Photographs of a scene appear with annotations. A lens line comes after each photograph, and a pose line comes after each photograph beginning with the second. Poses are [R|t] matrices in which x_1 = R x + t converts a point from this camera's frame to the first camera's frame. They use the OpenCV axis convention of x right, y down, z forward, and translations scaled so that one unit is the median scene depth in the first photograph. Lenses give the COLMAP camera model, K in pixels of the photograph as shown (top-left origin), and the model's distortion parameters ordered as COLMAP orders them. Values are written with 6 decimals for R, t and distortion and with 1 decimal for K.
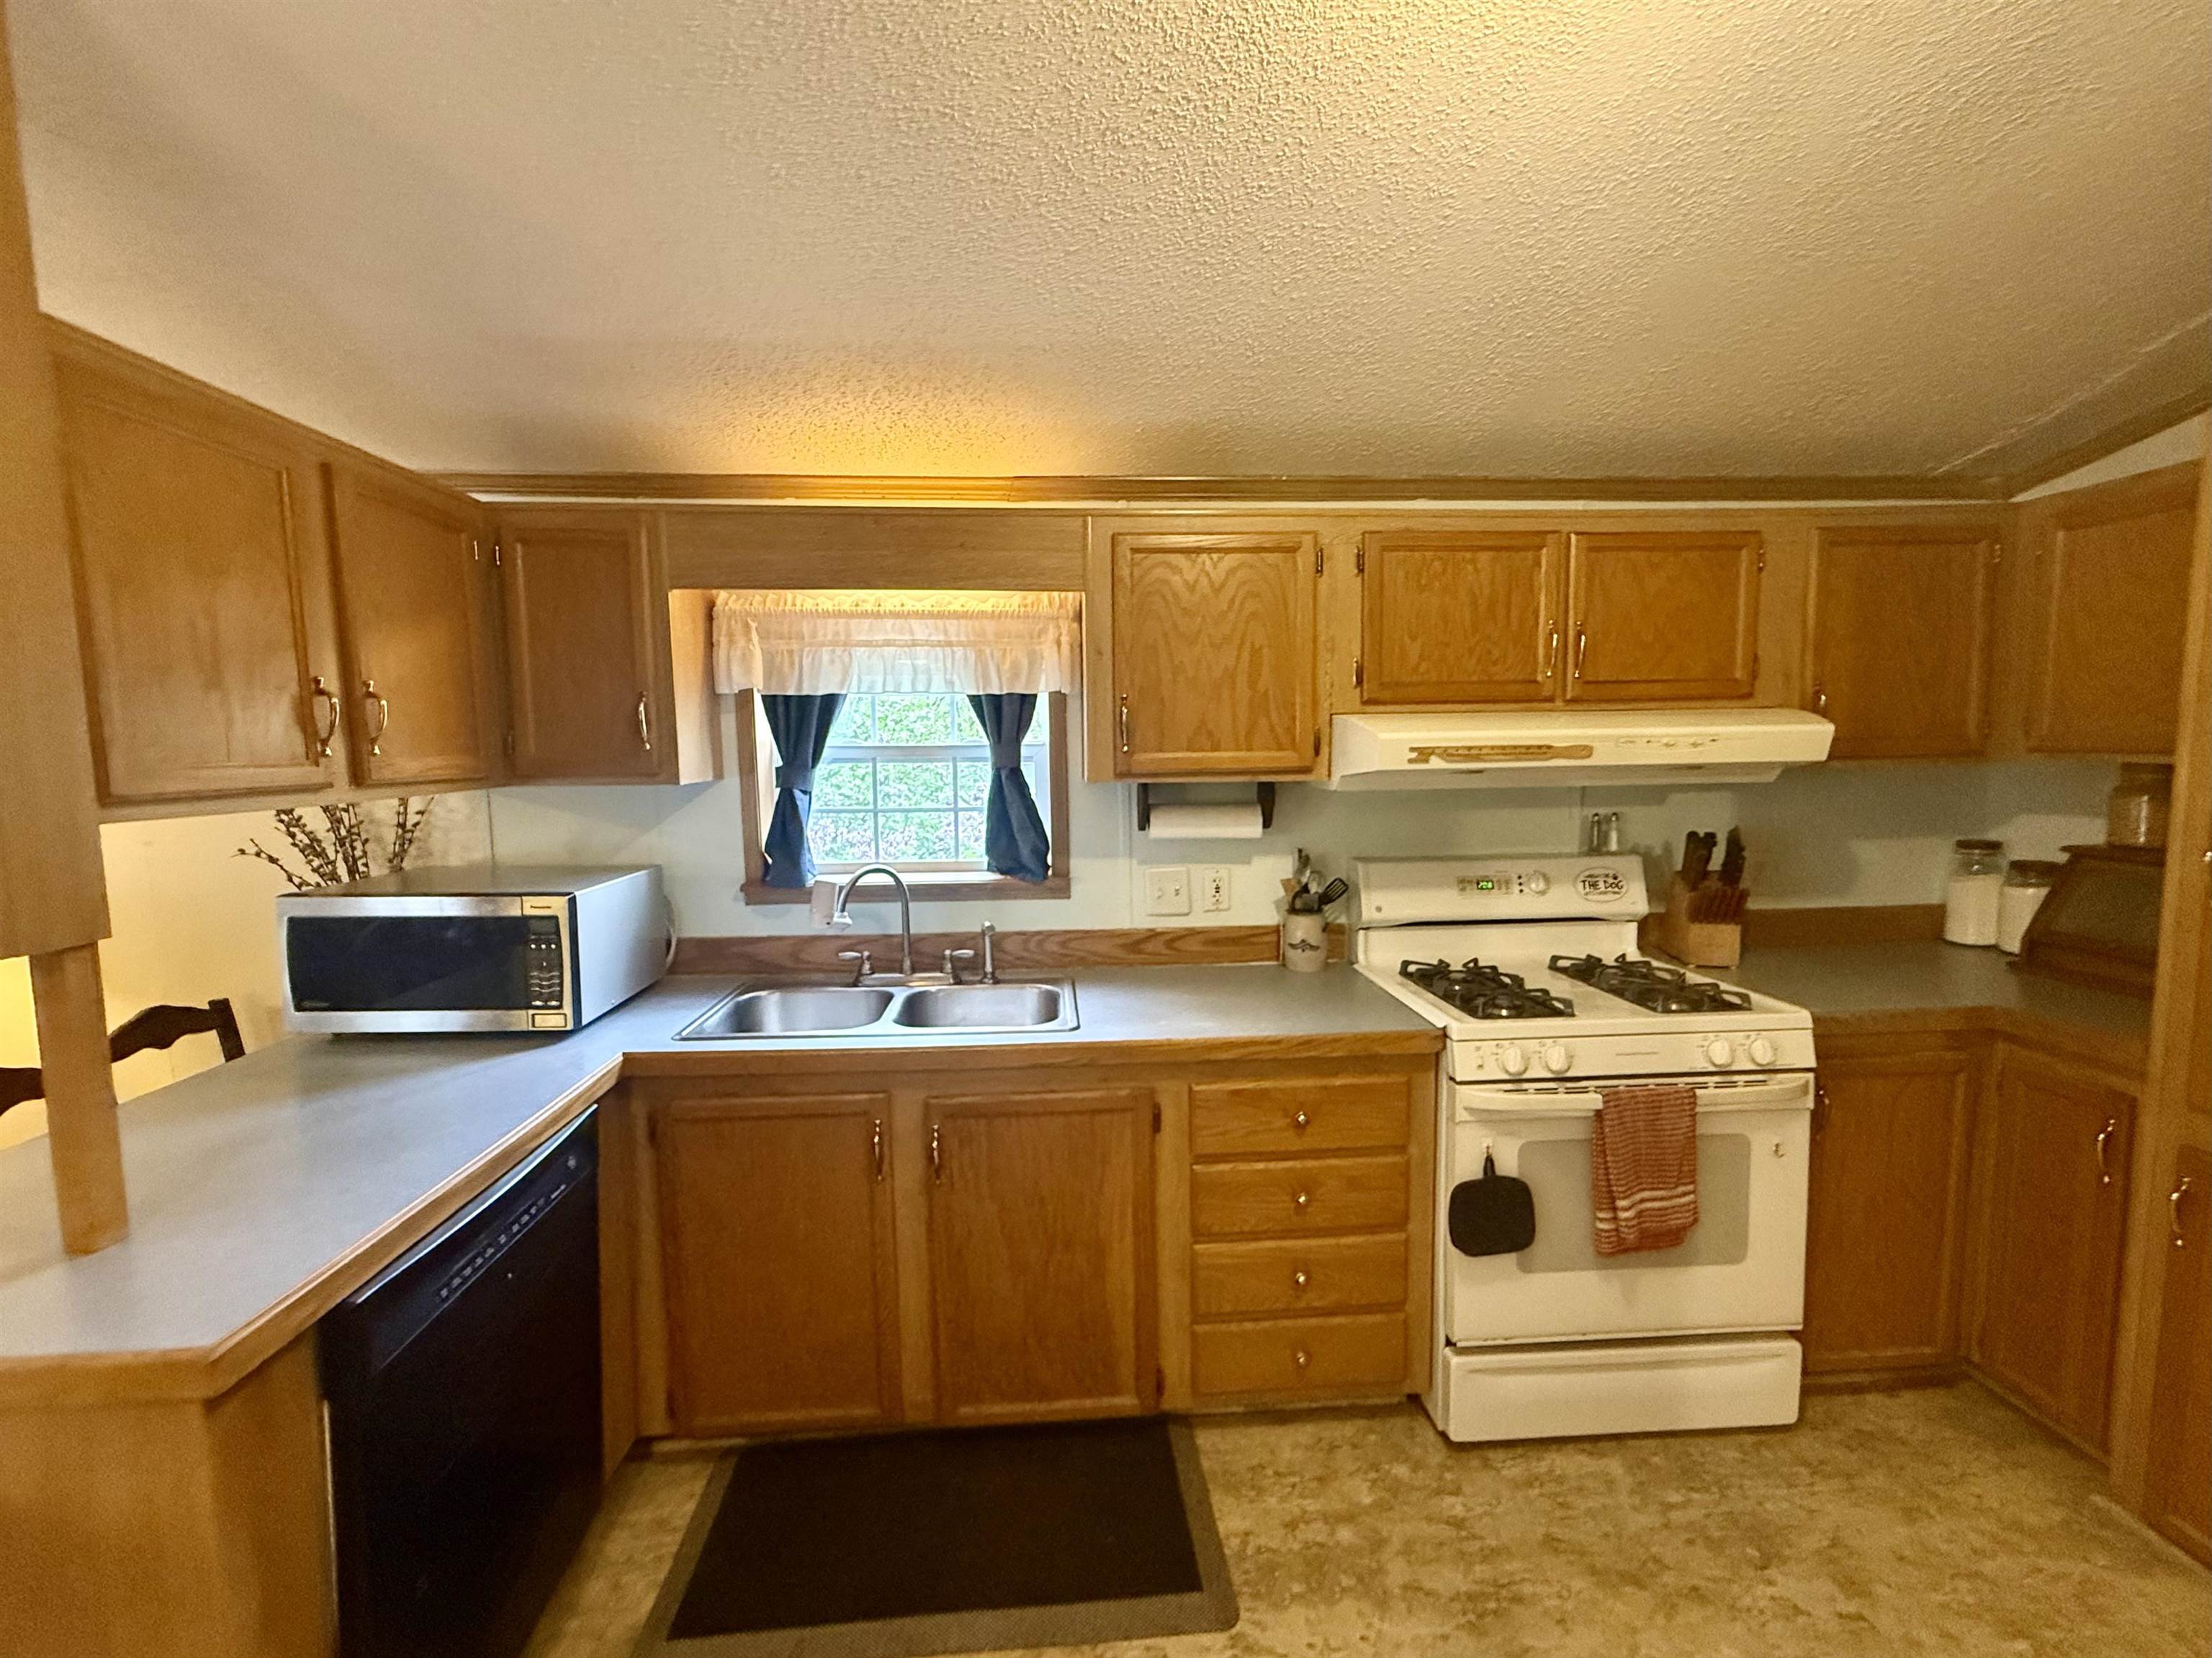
lens RADIAL K [[903.3, 0, 1098.6], [0, 903.3, 826.9], [0, 0, 1]] dist [-0.001934, 0.000693]
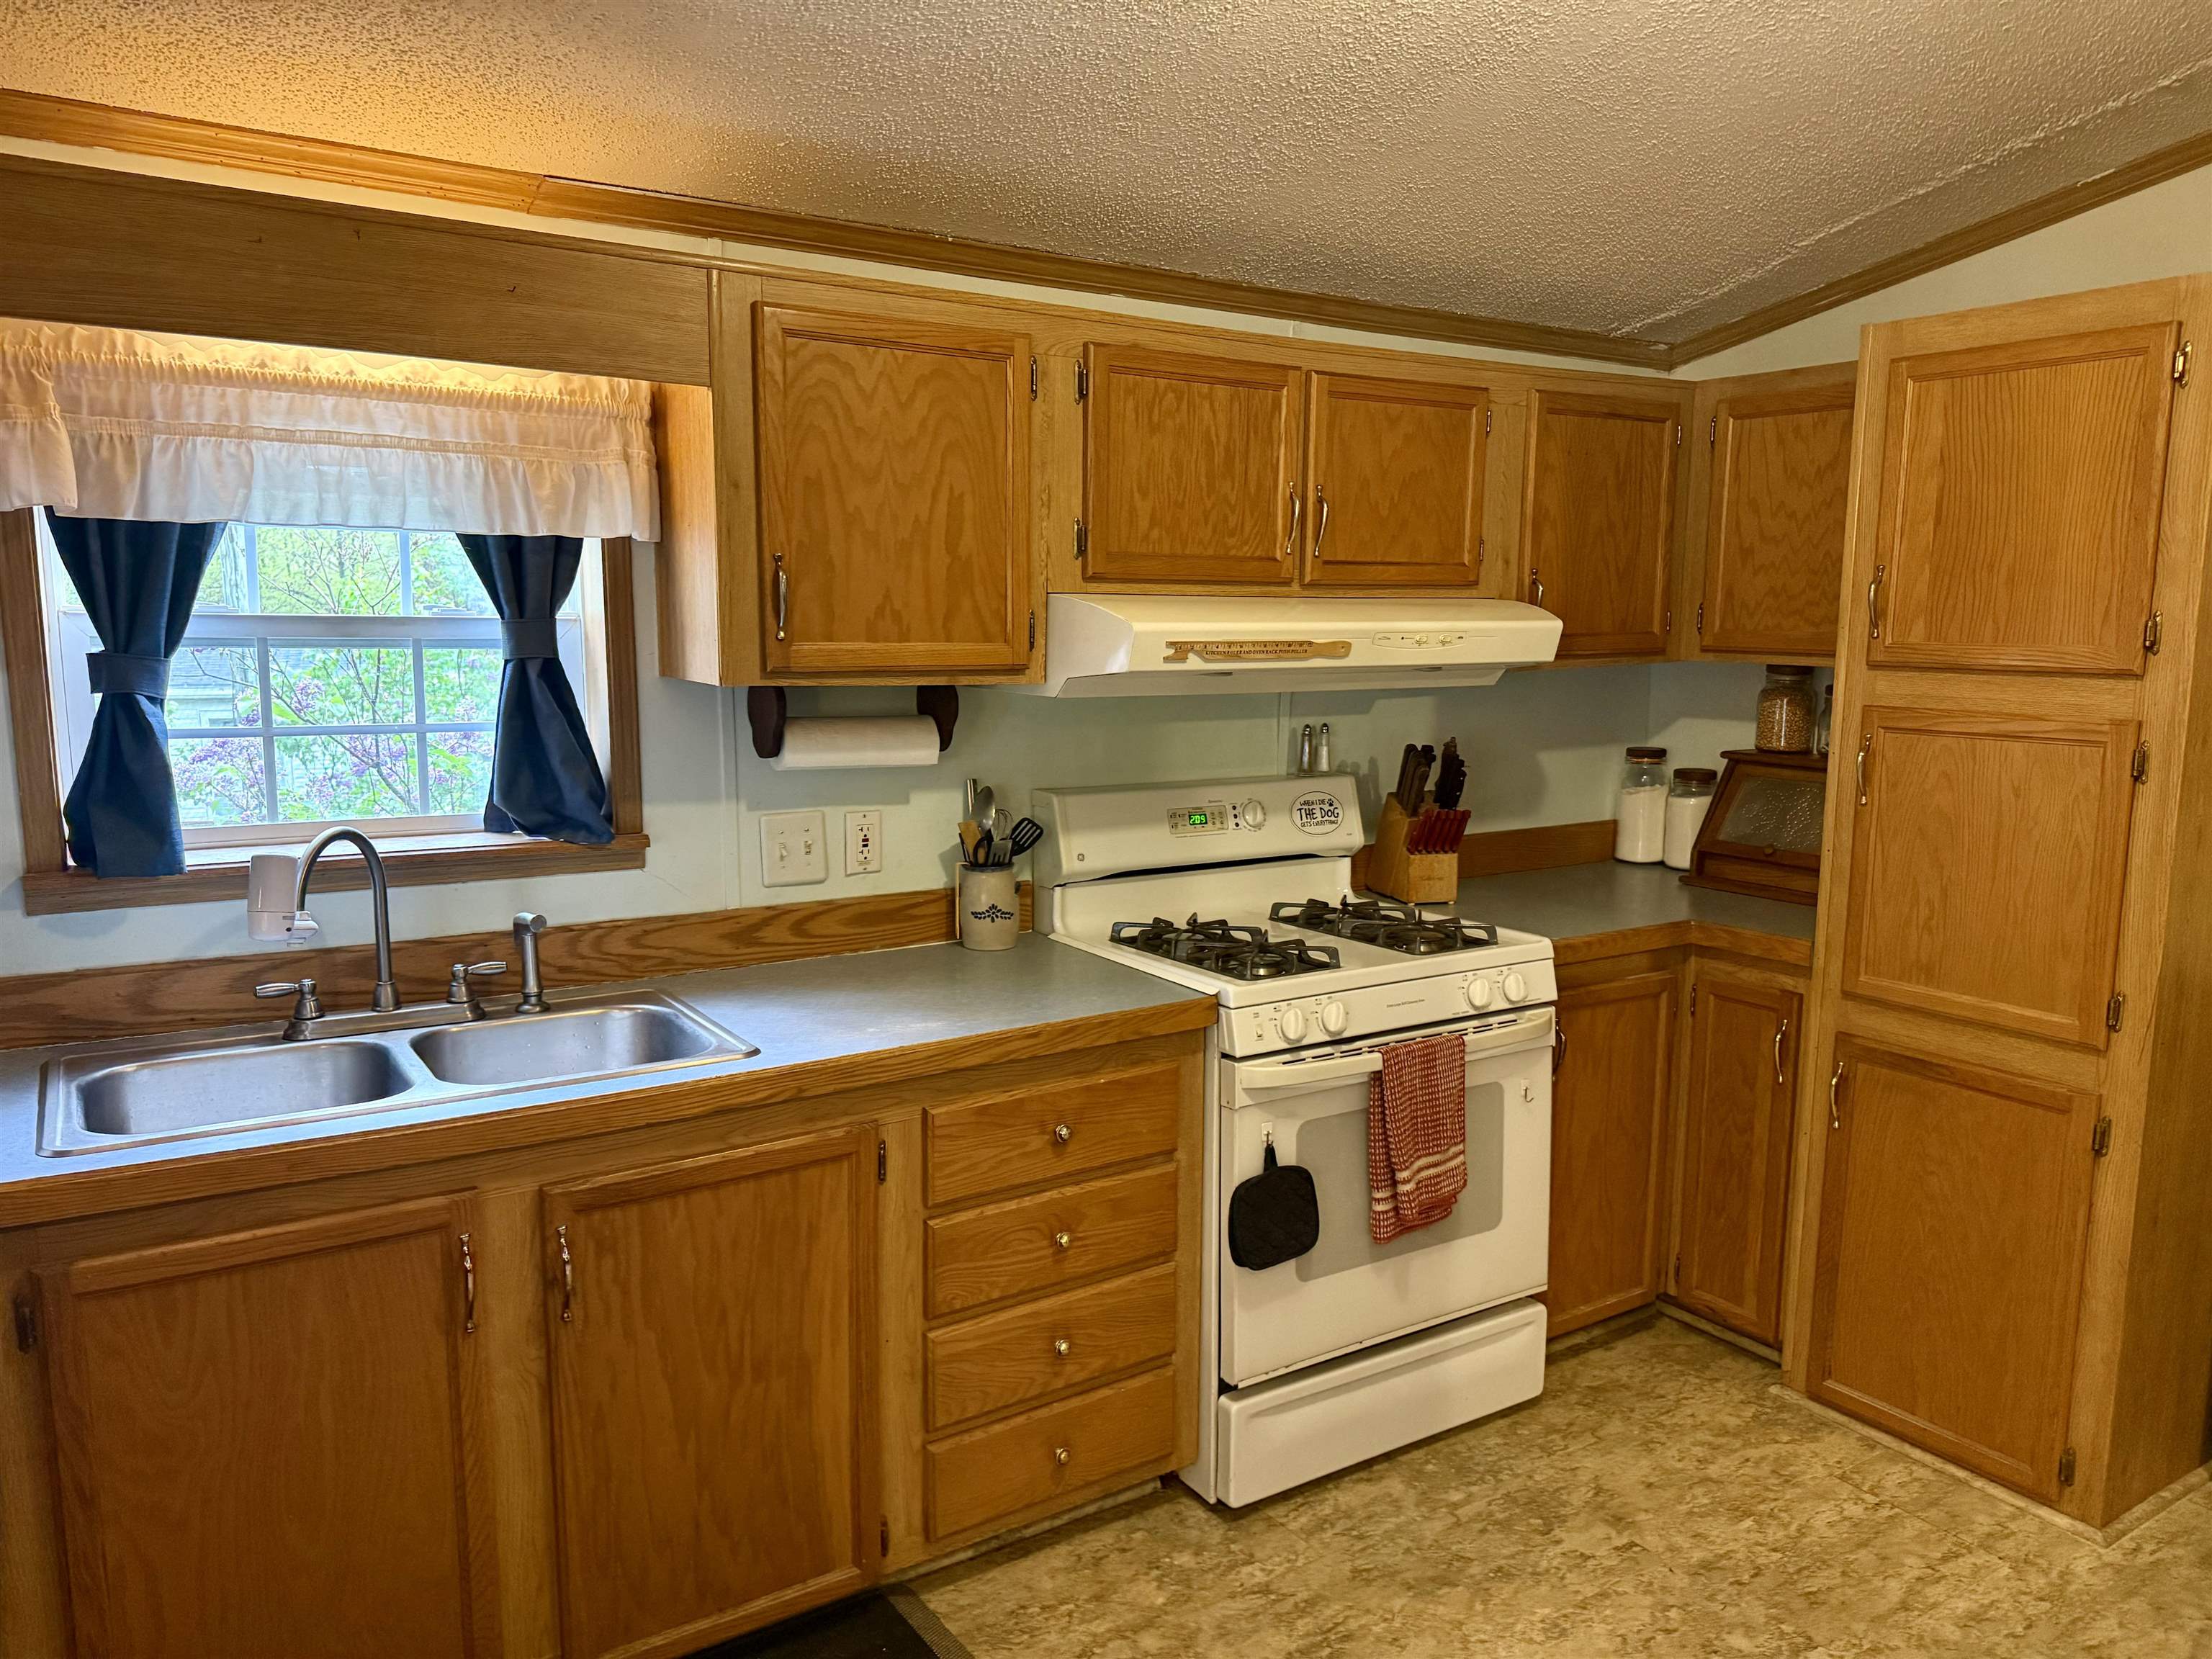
lens RADIAL K [[1532.1, 0, 1106.0], [0, 1532.1, 829.5], [0, 0, 1]] dist [0.140664, -0.253521]
pose [[0.869272, -0.045260, 0.492258, -0.332725], [0.021081, 0.998288, 0.054560, -0.000202], [-0.493885, -0.037050, 0.868738, -0.117383]]
